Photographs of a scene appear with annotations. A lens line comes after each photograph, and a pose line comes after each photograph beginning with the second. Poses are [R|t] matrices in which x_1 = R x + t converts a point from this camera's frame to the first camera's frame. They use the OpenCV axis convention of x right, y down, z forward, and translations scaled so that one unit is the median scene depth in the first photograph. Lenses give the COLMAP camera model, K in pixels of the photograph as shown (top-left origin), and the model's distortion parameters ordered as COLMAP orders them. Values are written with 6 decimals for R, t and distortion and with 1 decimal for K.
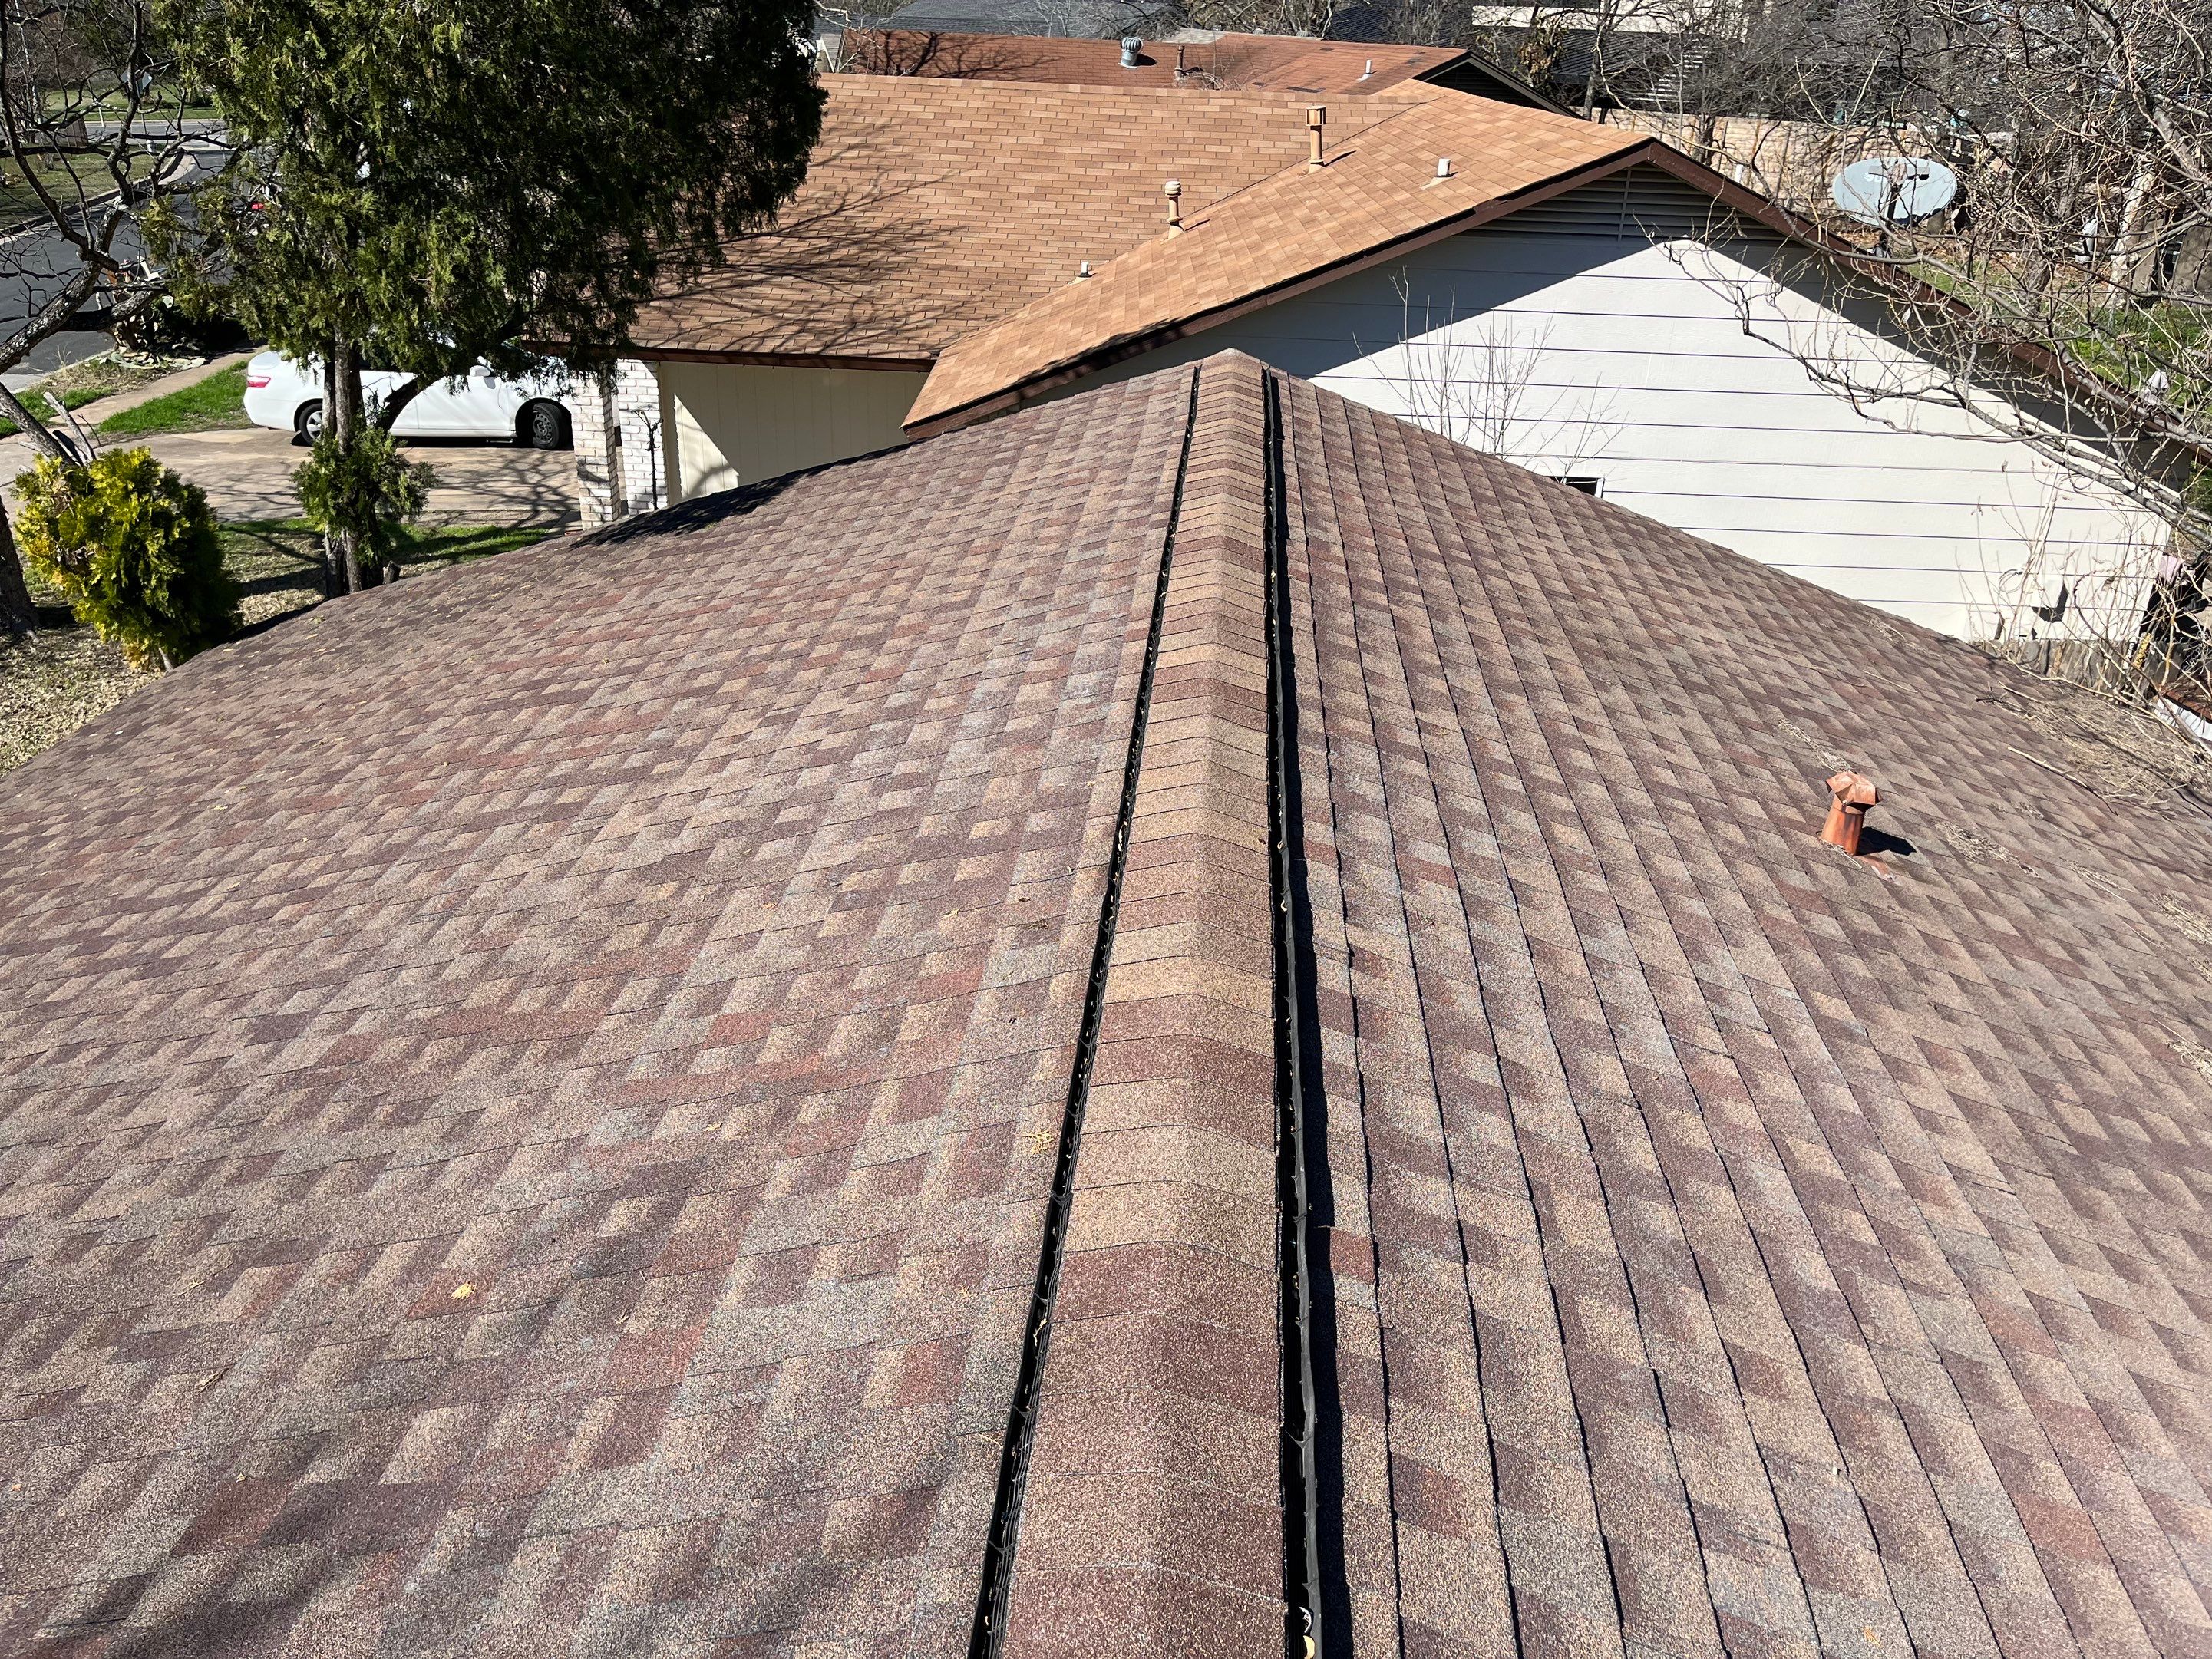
lens RADIAL K [[1561.5, 0, 1108.1], [0, 1561.5, 845.7], [0, 0, 1]] dist [0.031615, -0.050200]
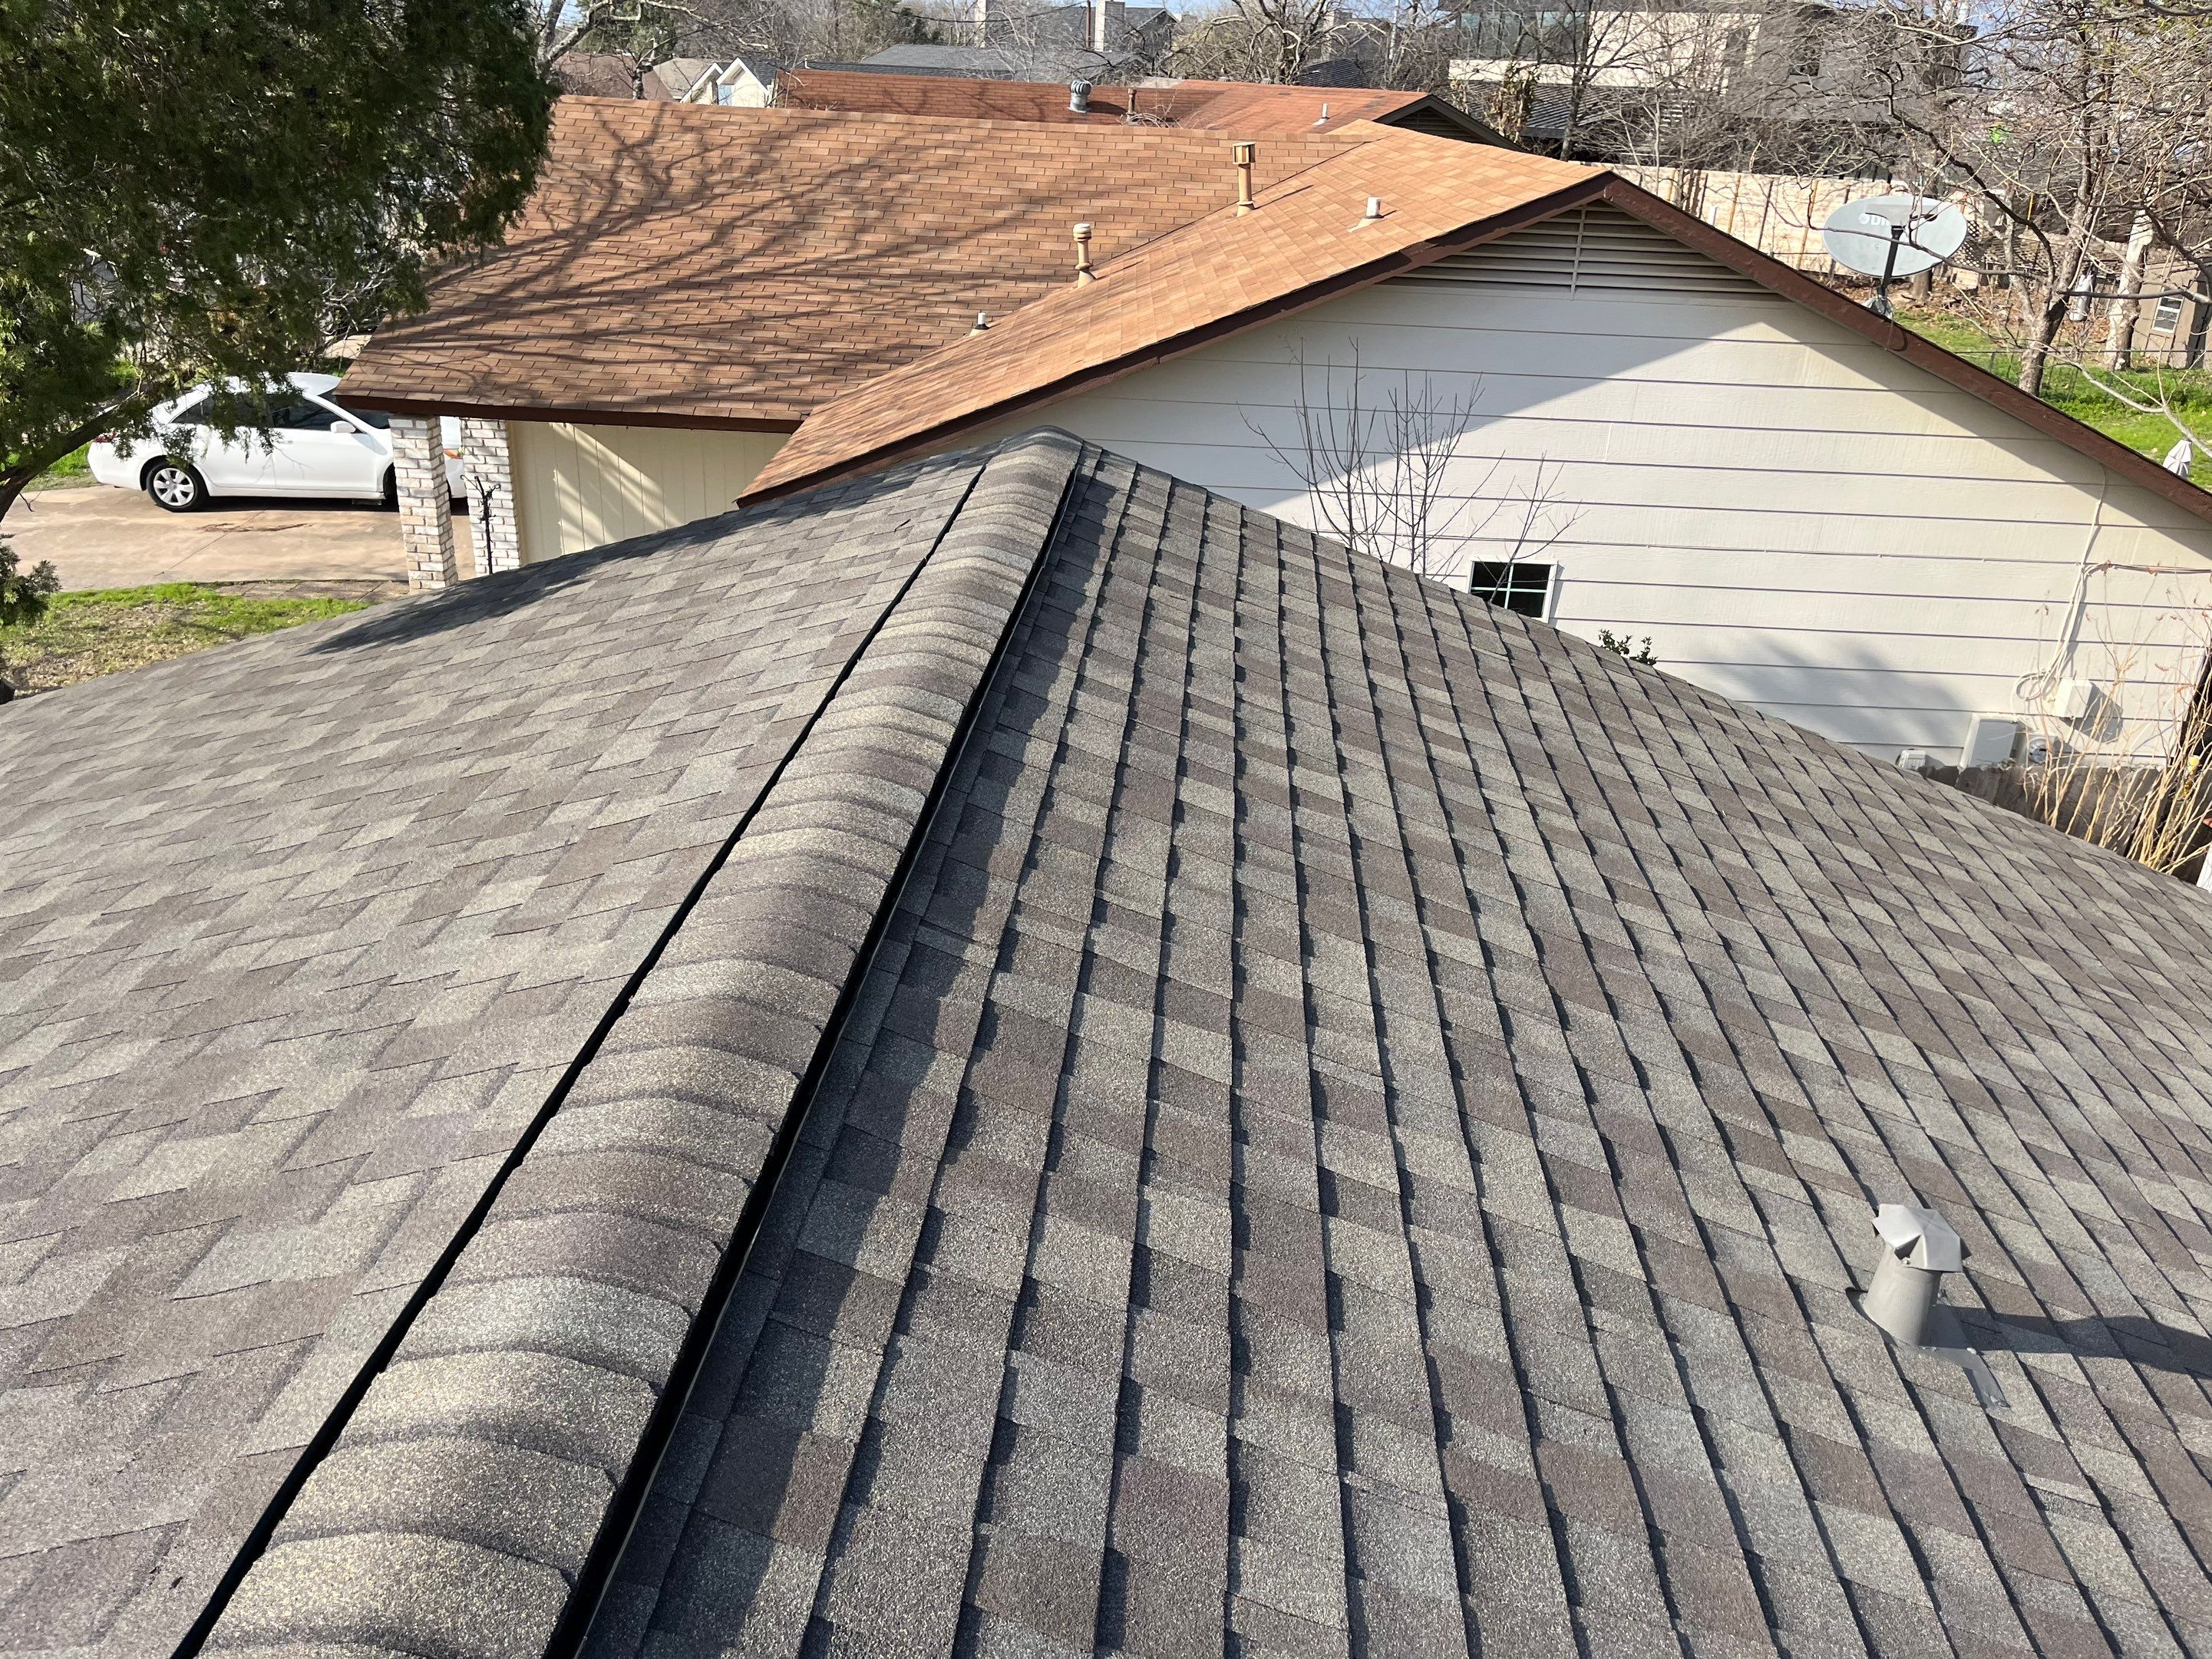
lens RADIAL K [[1561.5, 0, 1098.8], [0, 1561.5, 835.8], [0, 0, 1]] dist [0.031615, -0.050200]
pose [[0.999983, 0.005745, 0.000830, 0.048228], [-0.005712, 0.999363, -0.035223, -0.040248], [-0.001032, 0.035217, 0.999379, 0.110195]]
